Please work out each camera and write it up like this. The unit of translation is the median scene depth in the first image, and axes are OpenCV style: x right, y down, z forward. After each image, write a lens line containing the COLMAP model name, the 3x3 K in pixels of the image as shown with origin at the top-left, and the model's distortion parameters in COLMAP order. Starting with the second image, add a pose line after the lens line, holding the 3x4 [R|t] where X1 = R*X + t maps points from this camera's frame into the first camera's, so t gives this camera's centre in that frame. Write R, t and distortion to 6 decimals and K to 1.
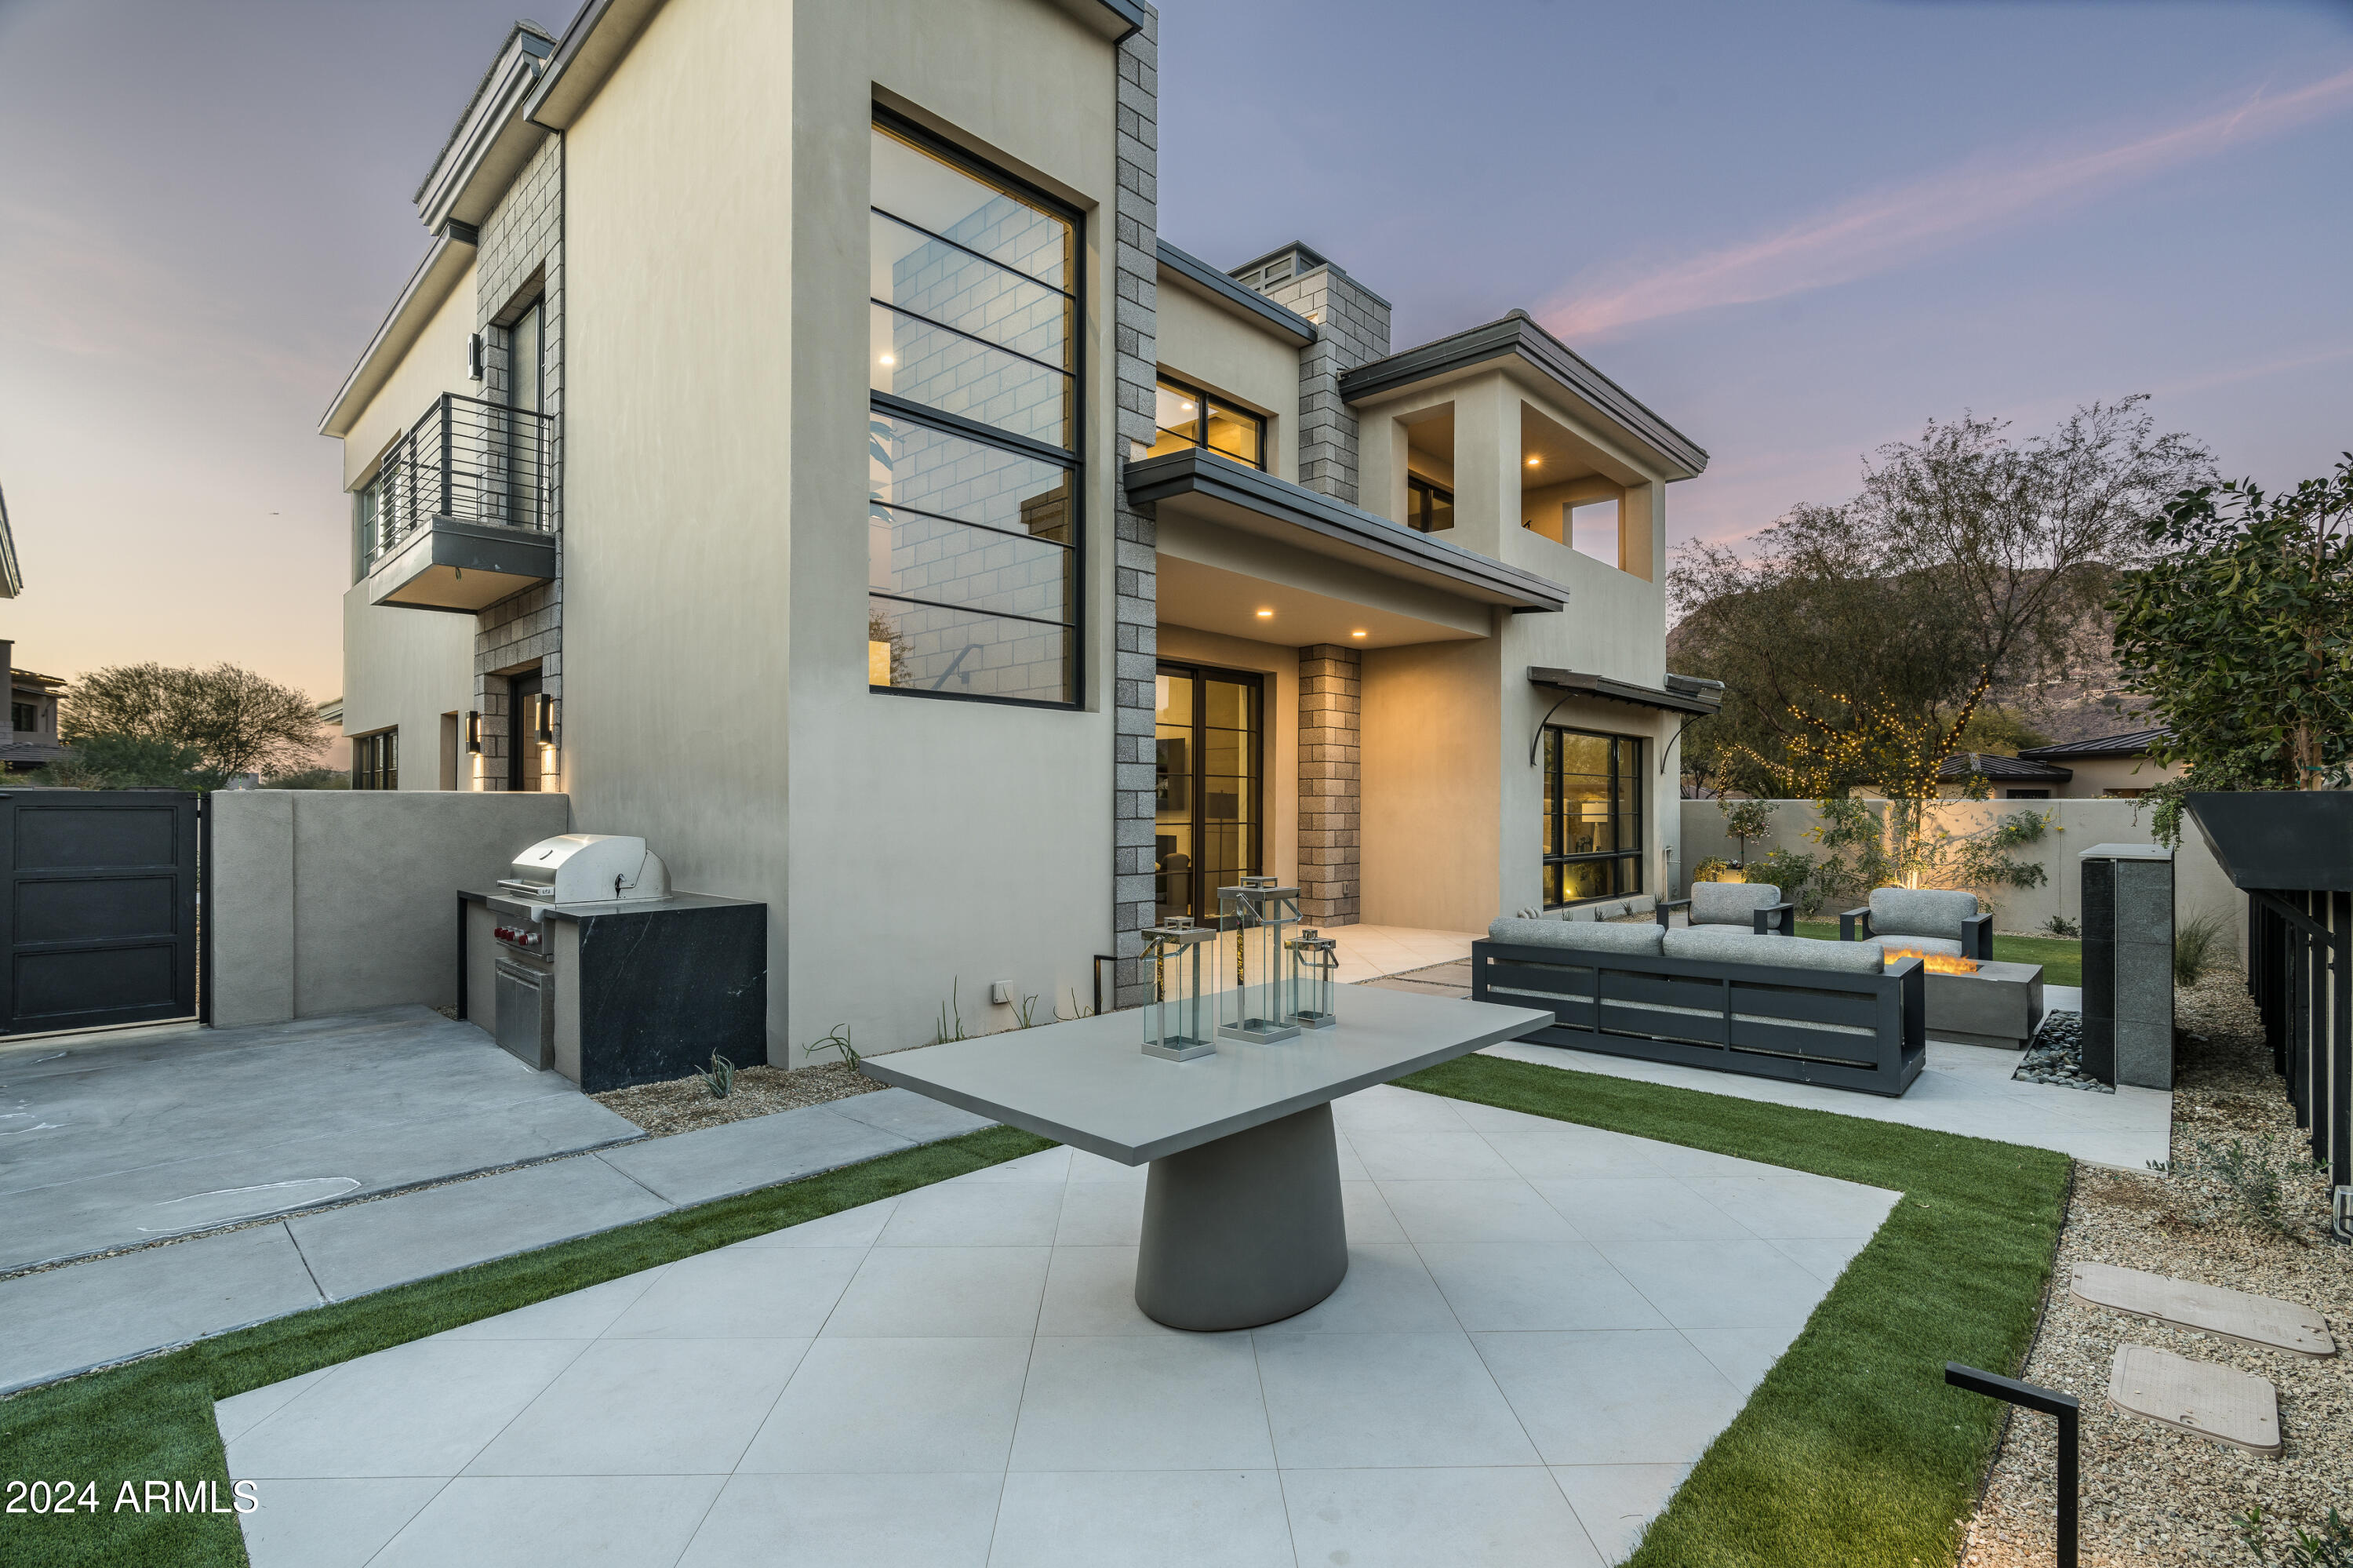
lens RADIAL K [[1051.9, 0, 1181.7], [0, 1051.9, 794.0], [0, 0, 1]] dist [-0.001058, 0.000084]
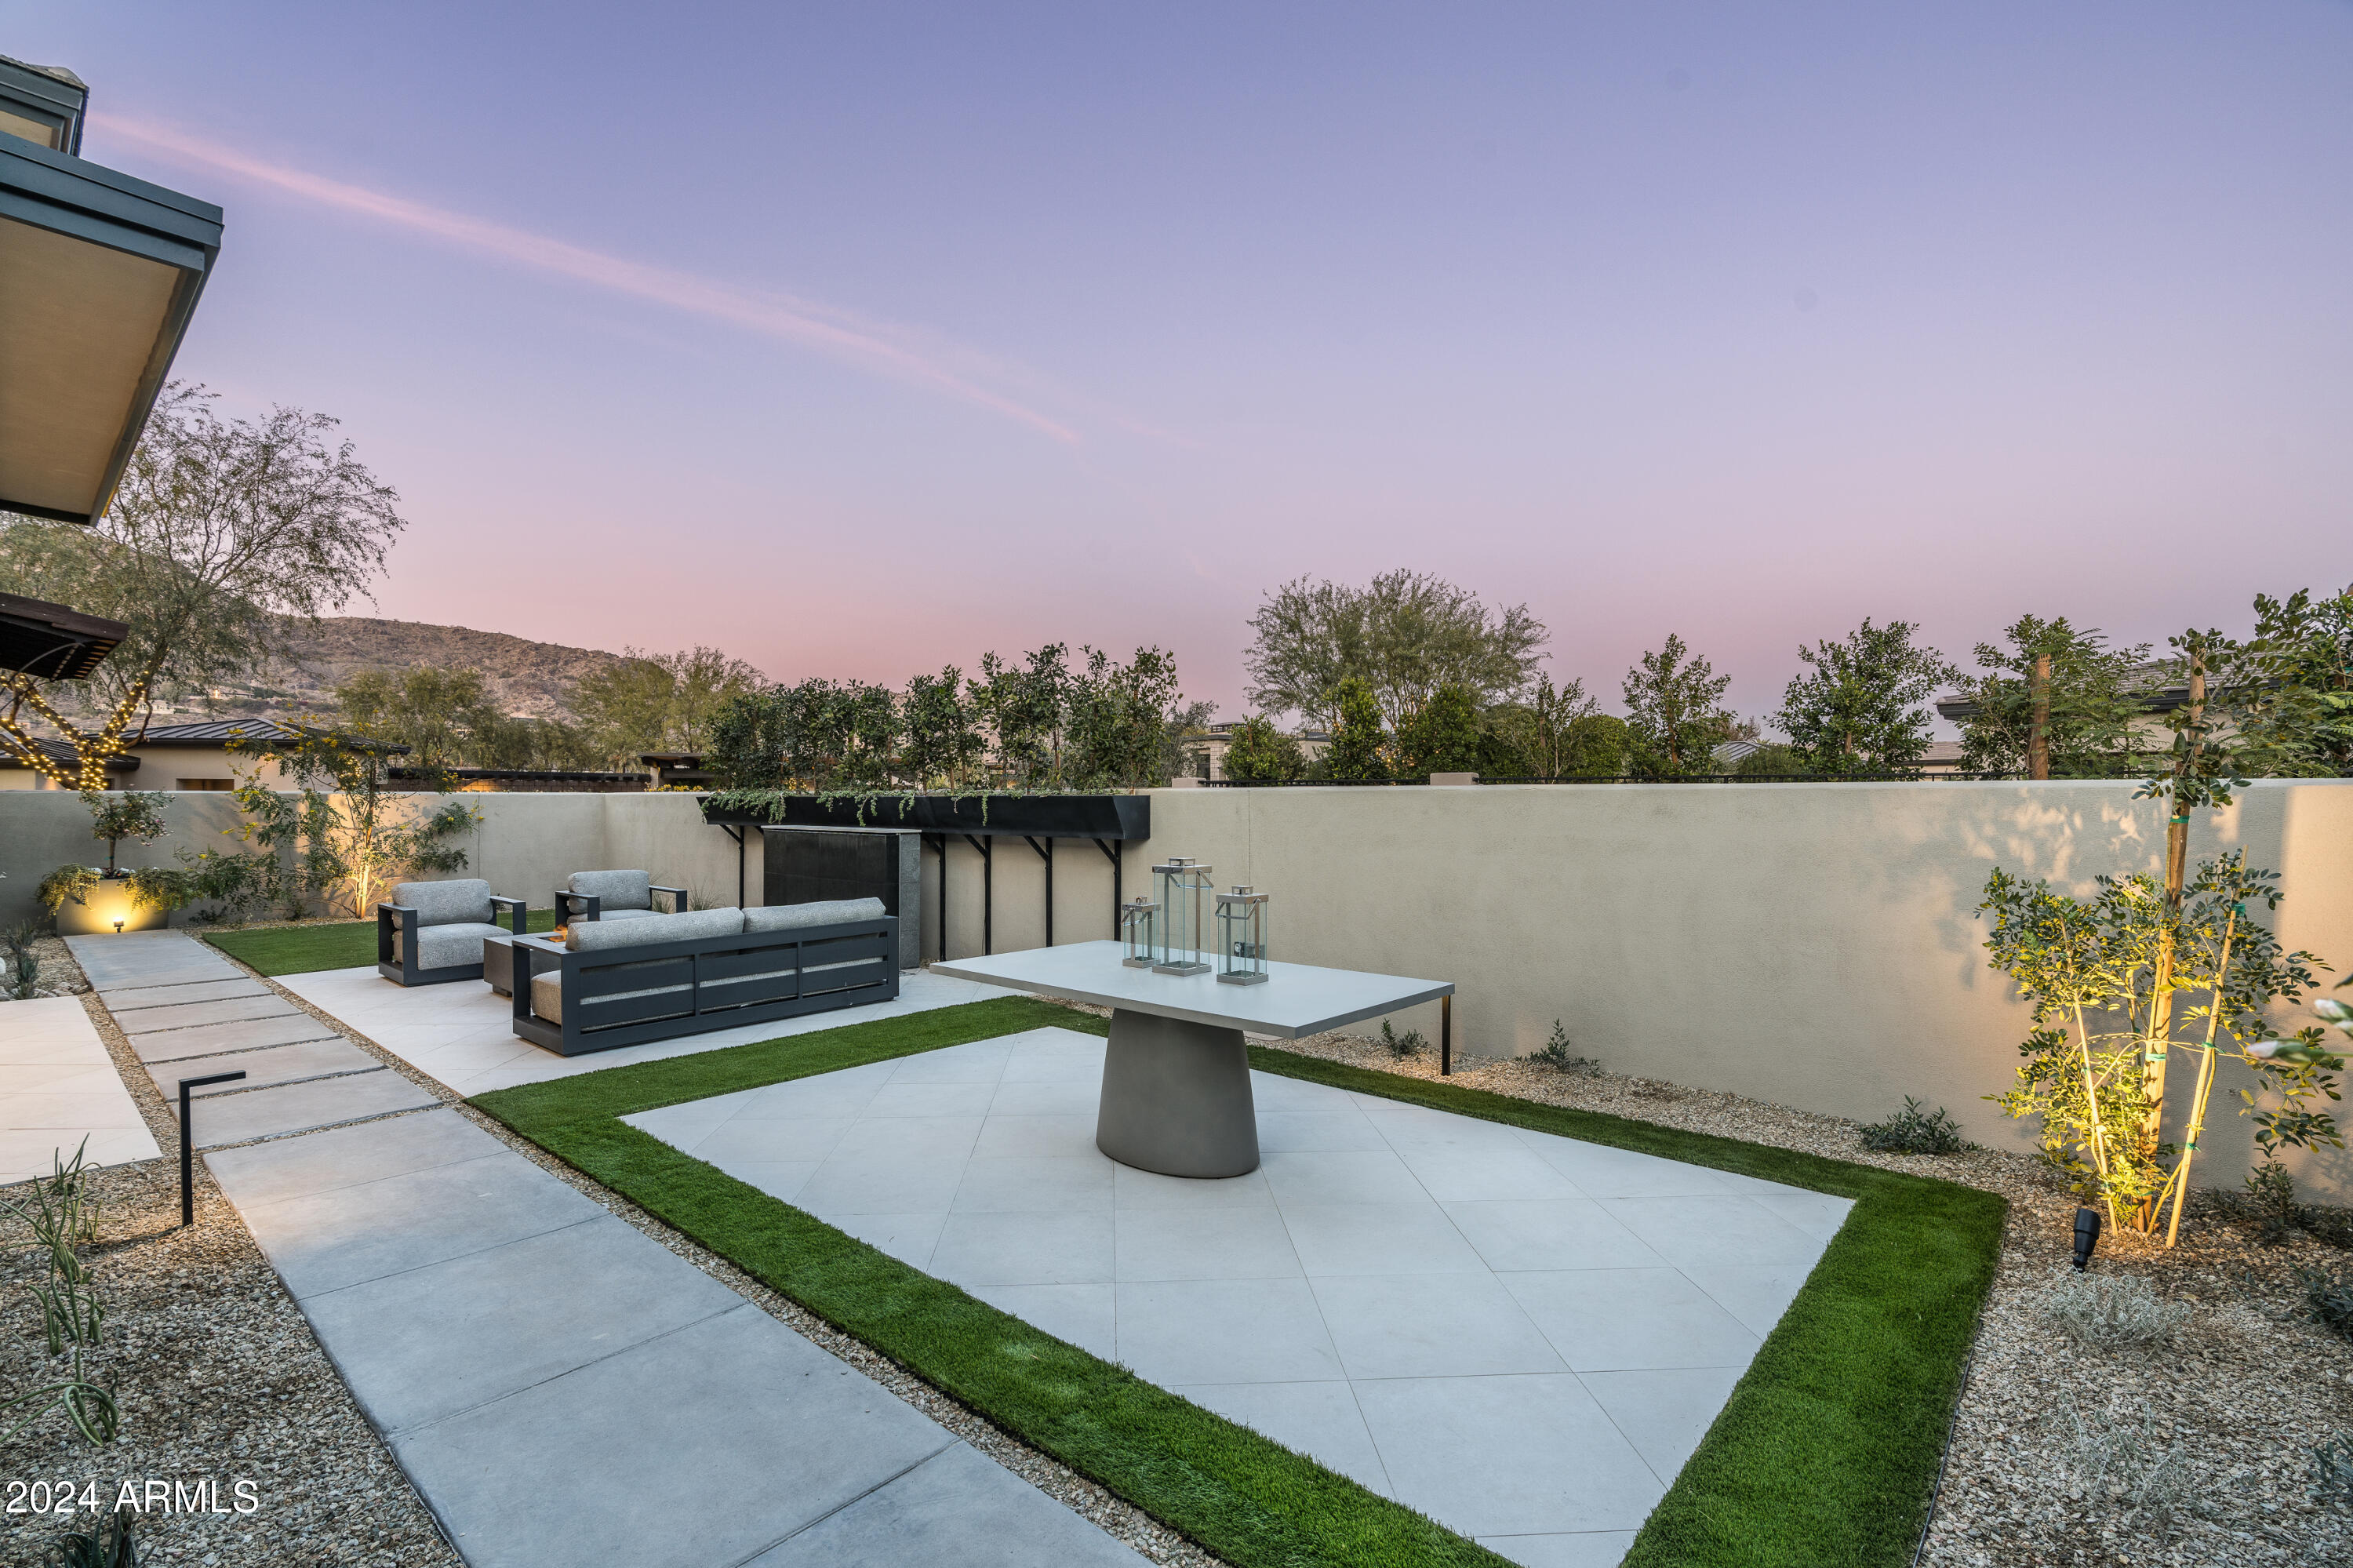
lens RADIAL K [[1074.4, 0, 1166.3], [0, 1074.4, 789.9], [0, 0, 1]] dist [-0.004307, 0.000605]
pose [[-0.023959, 0.004961, 0.999701, -0.341375], [-0.011960, 0.999915, -0.005248, -0.000890], [-0.999641, -0.012082, -0.023897, 0.266982]]
